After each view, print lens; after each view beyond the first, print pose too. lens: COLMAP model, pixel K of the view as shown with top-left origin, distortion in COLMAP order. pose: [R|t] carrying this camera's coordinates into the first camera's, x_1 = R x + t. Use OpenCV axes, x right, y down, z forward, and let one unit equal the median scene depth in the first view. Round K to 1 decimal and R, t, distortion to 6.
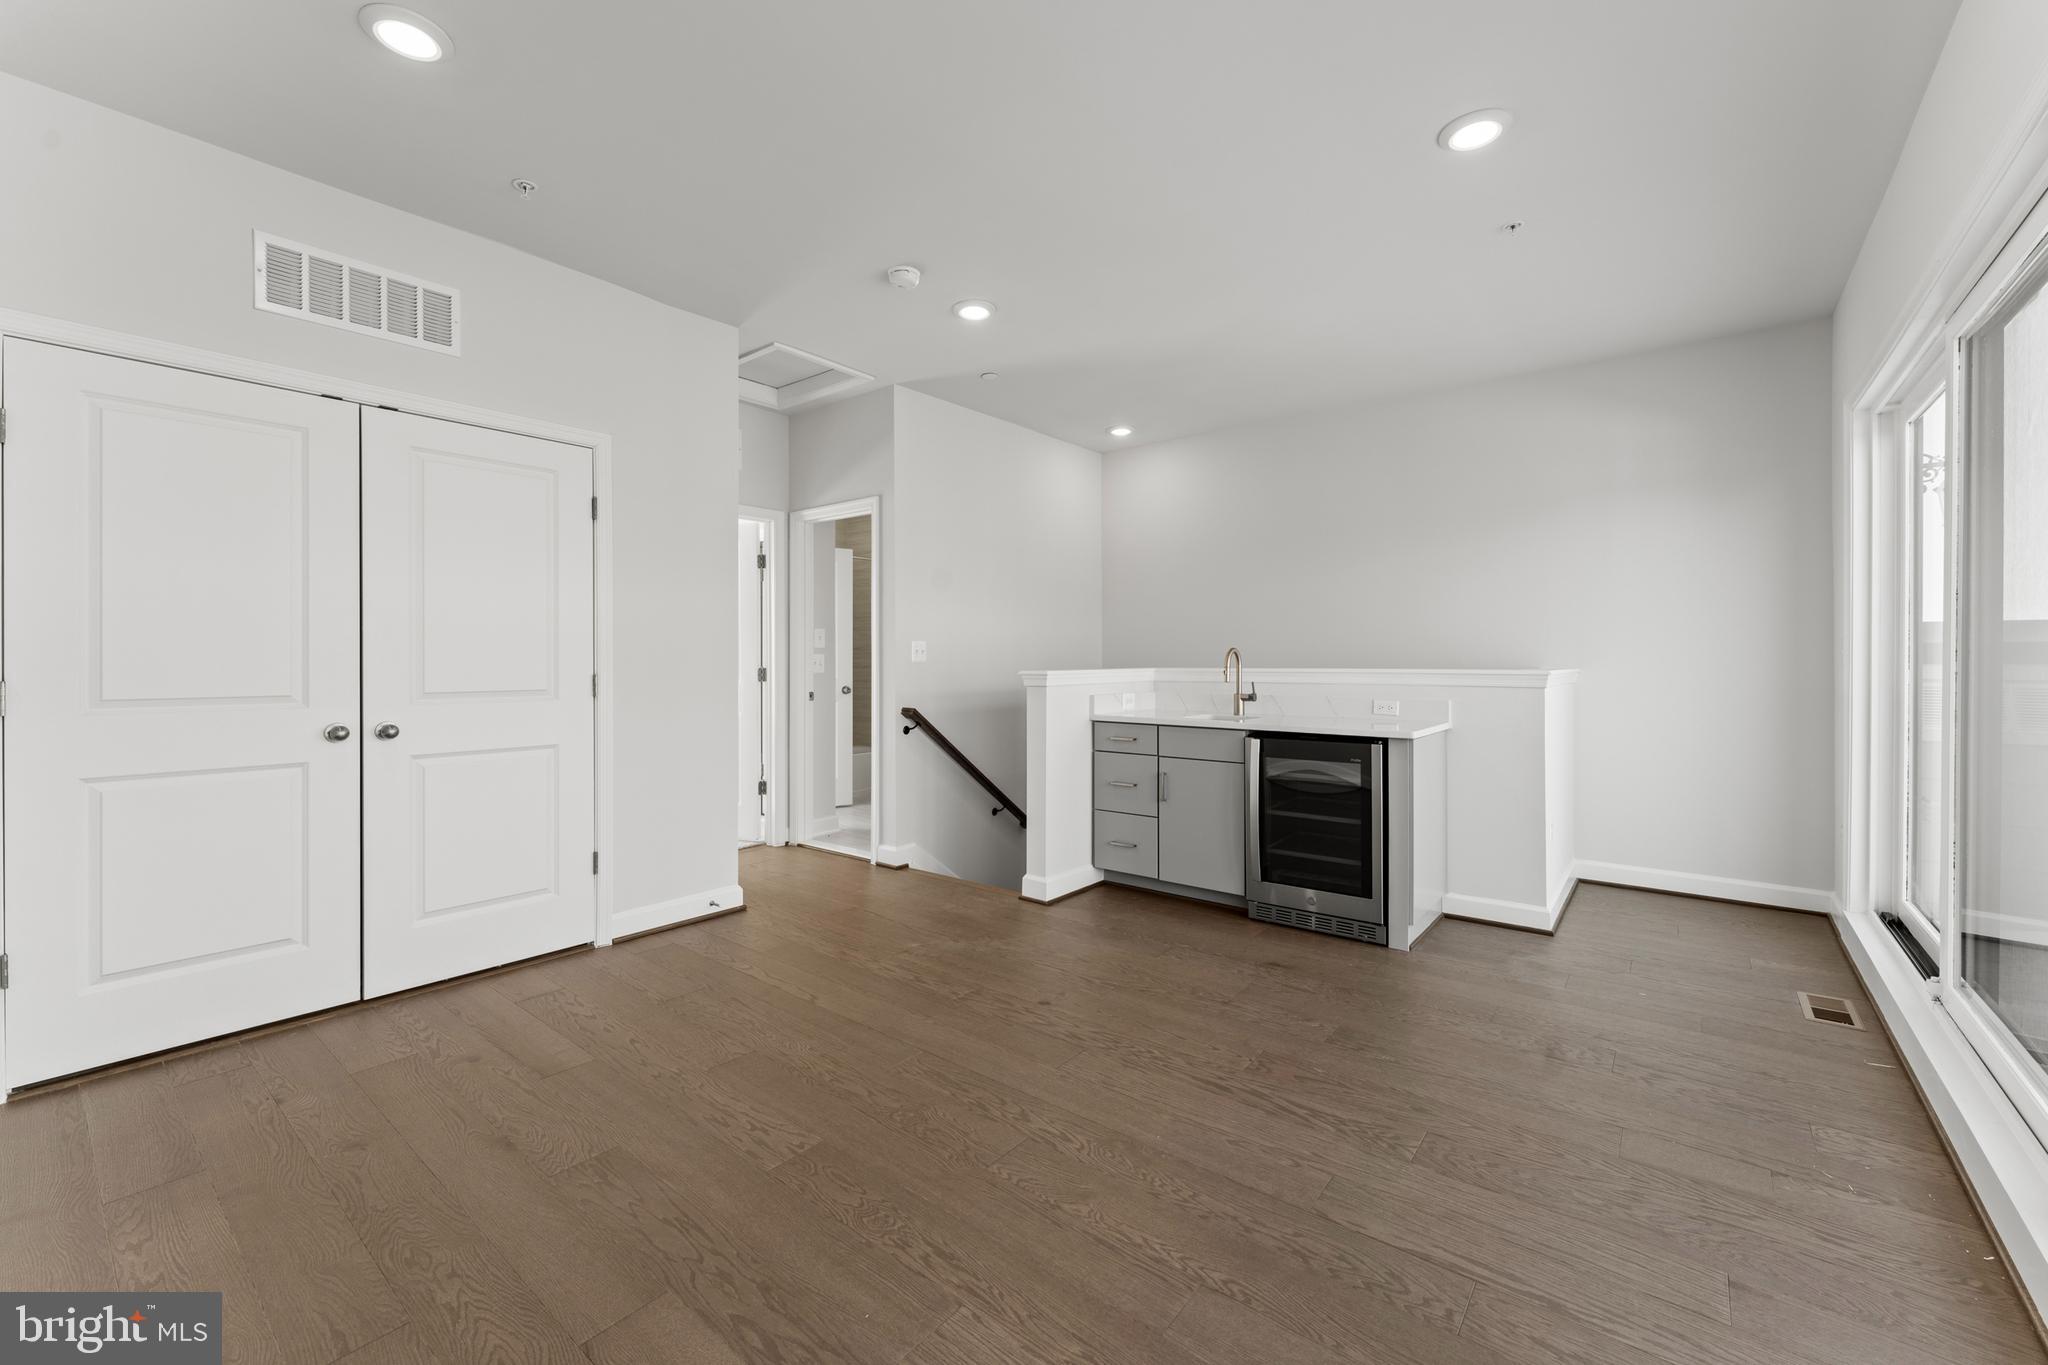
lens RADIAL K [[819.8, 0, 1024.1], [0, 819.8, 664.9], [0, 0, 1]] dist [-0.000543, 0.000082]
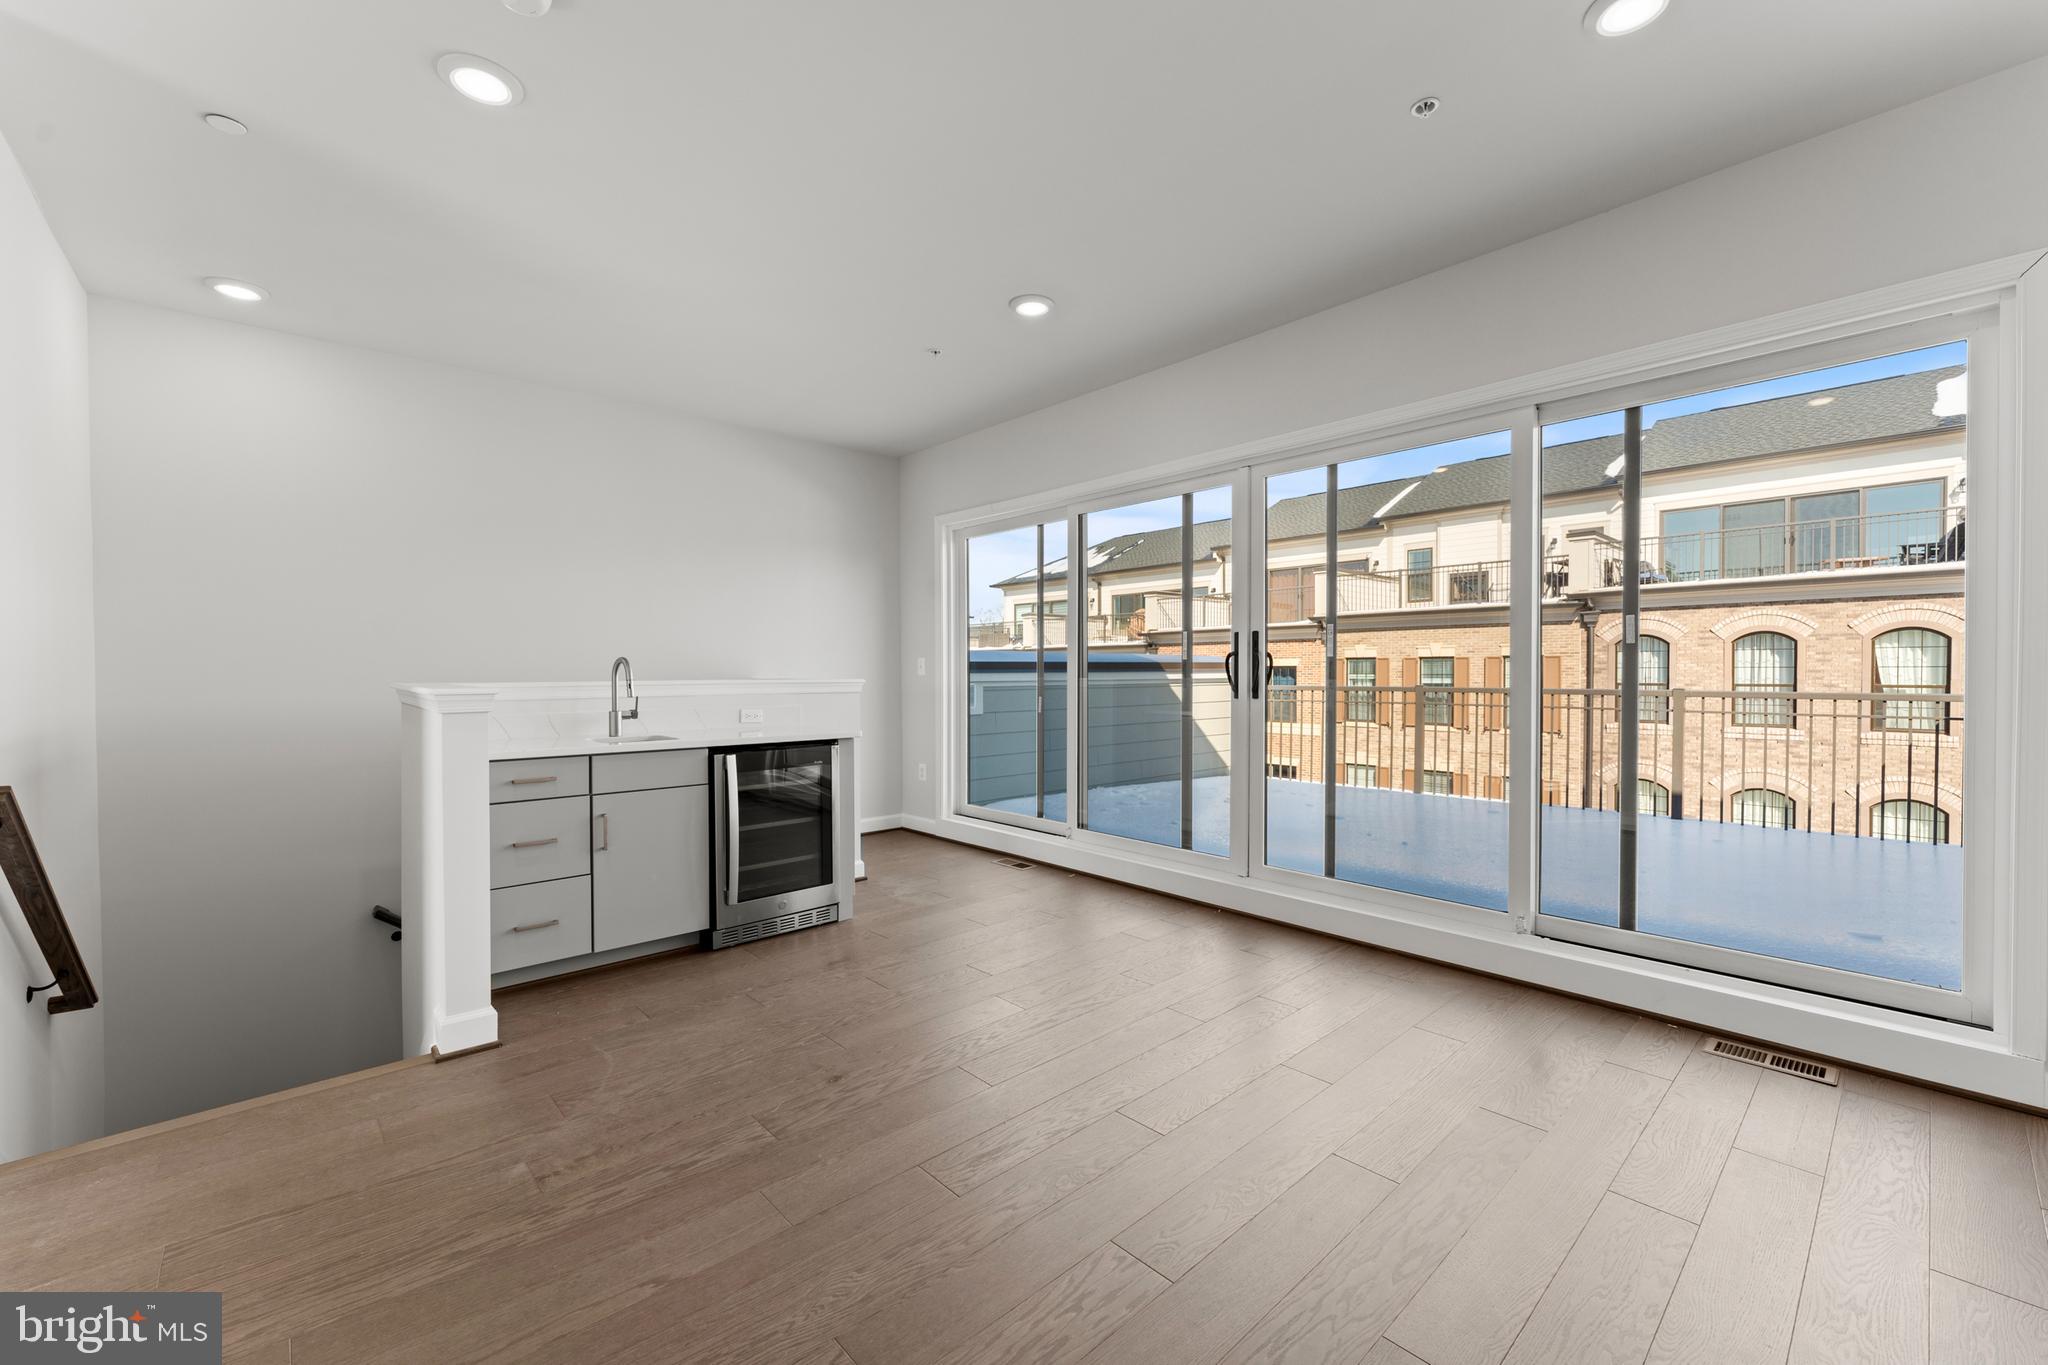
lens RADIAL K [[815.3, 0, 1024.0], [0, 815.3, 682.5], [0, 0, 1]] dist [0.001785, 0.000195]
pose [[0.161491, -0.013600, 0.986781, -0.580877], [0.010337, 0.999874, 0.012089, -0.000321], [-0.986820, 0.008248, 0.161611, 0.512910]]
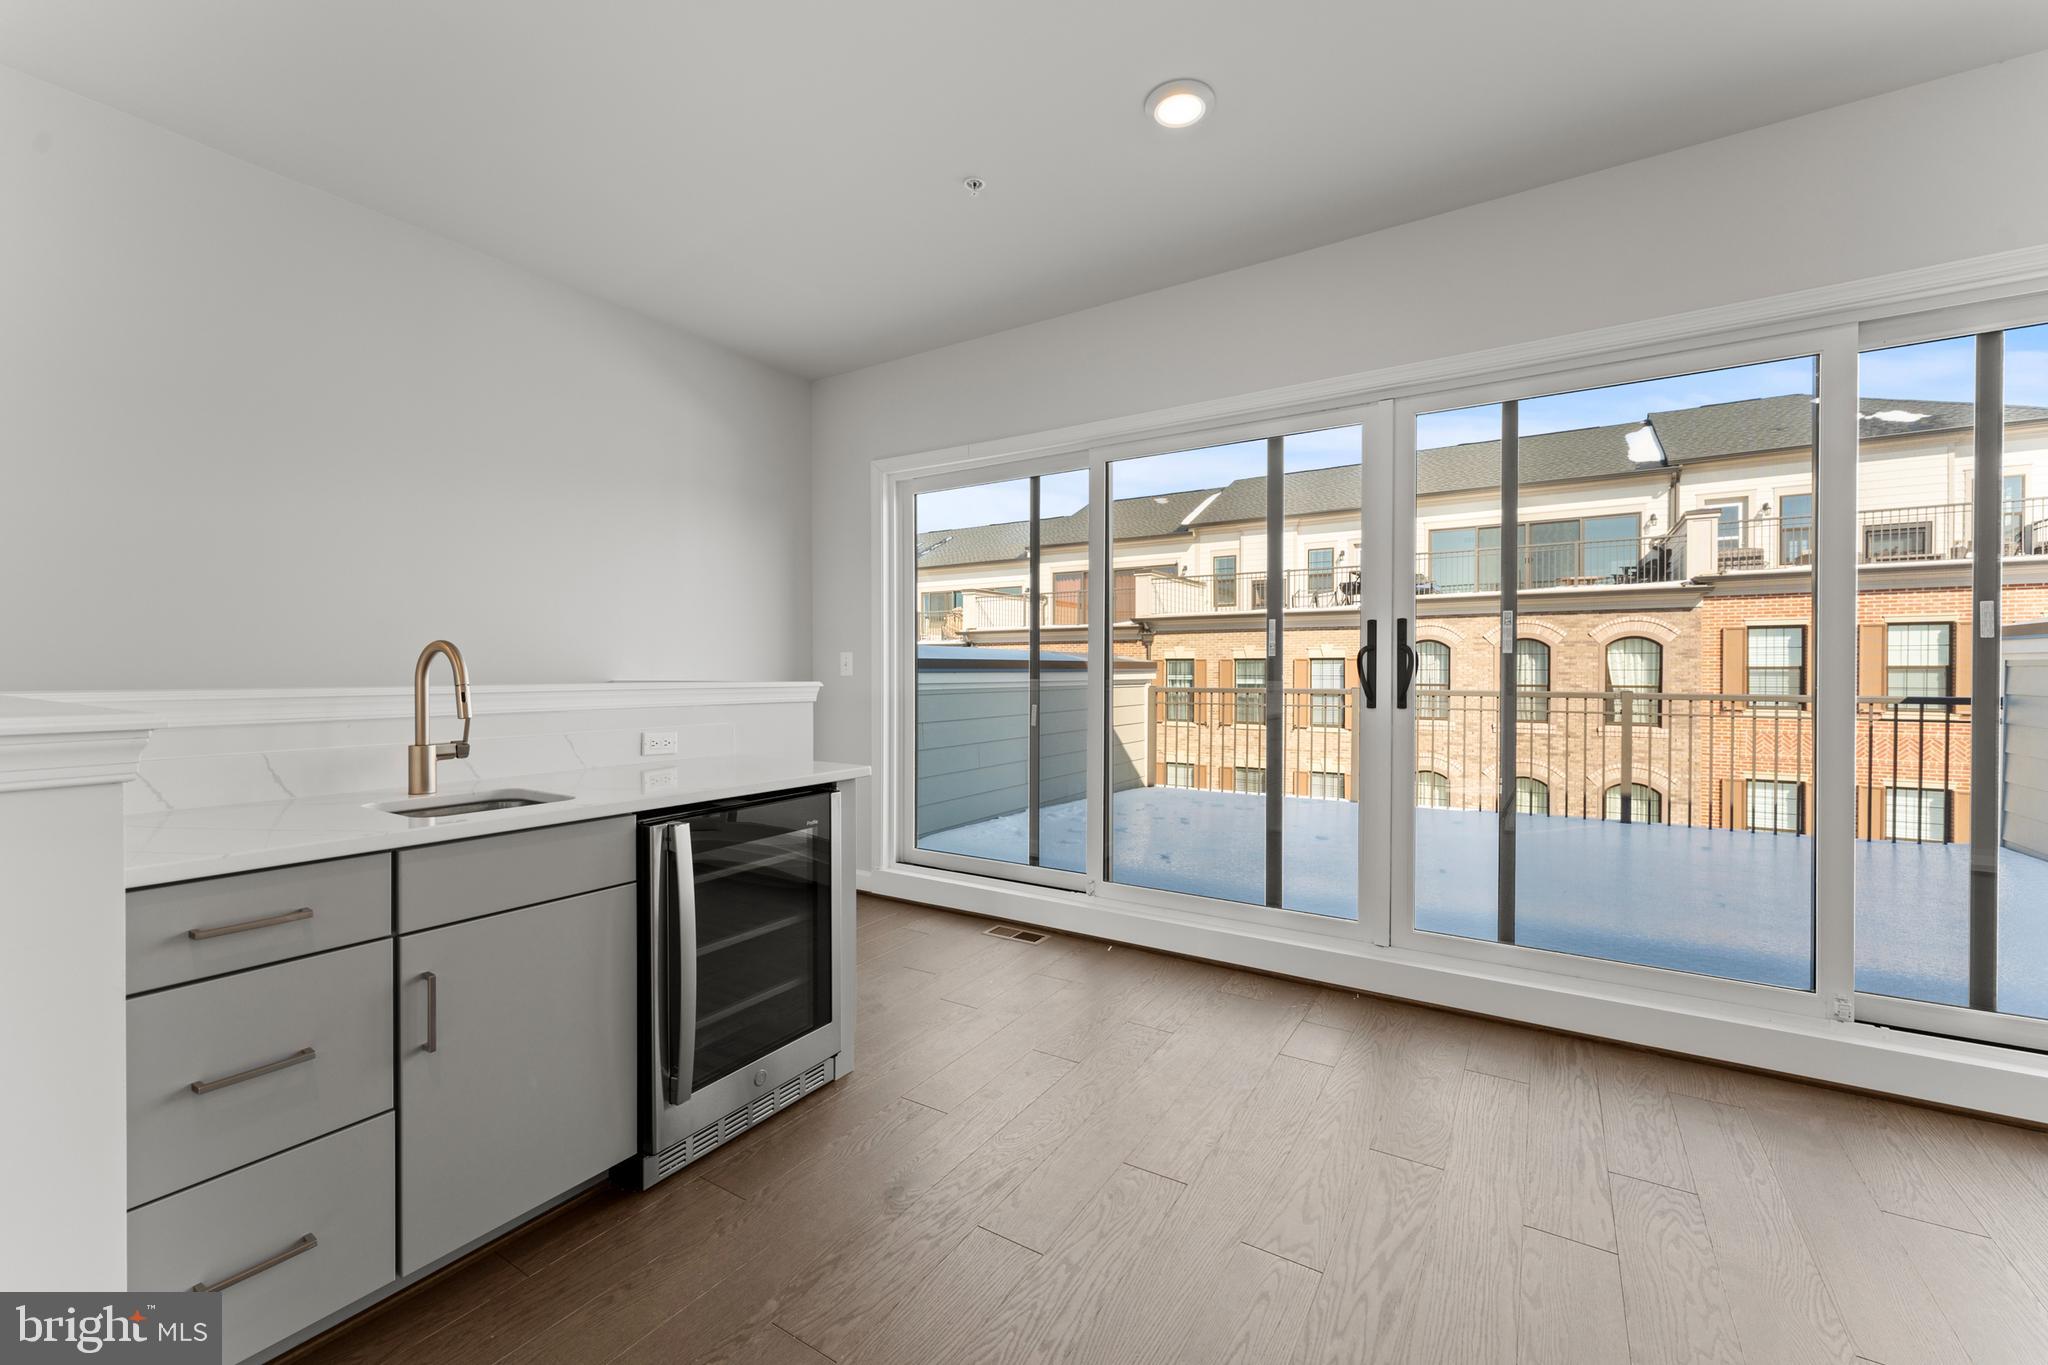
lens RADIAL K [[810.9, 0, 1024.0], [0, 810.9, 682.5], [0, 0, 1]] dist [-0.000892, -0.000211]
pose [[-0.103483, -0.013528, 0.994539, -0.233743], [0.006718, 0.999875, 0.014300, -0.002542], [-0.994609, 0.008161, -0.103379, 0.834984]]
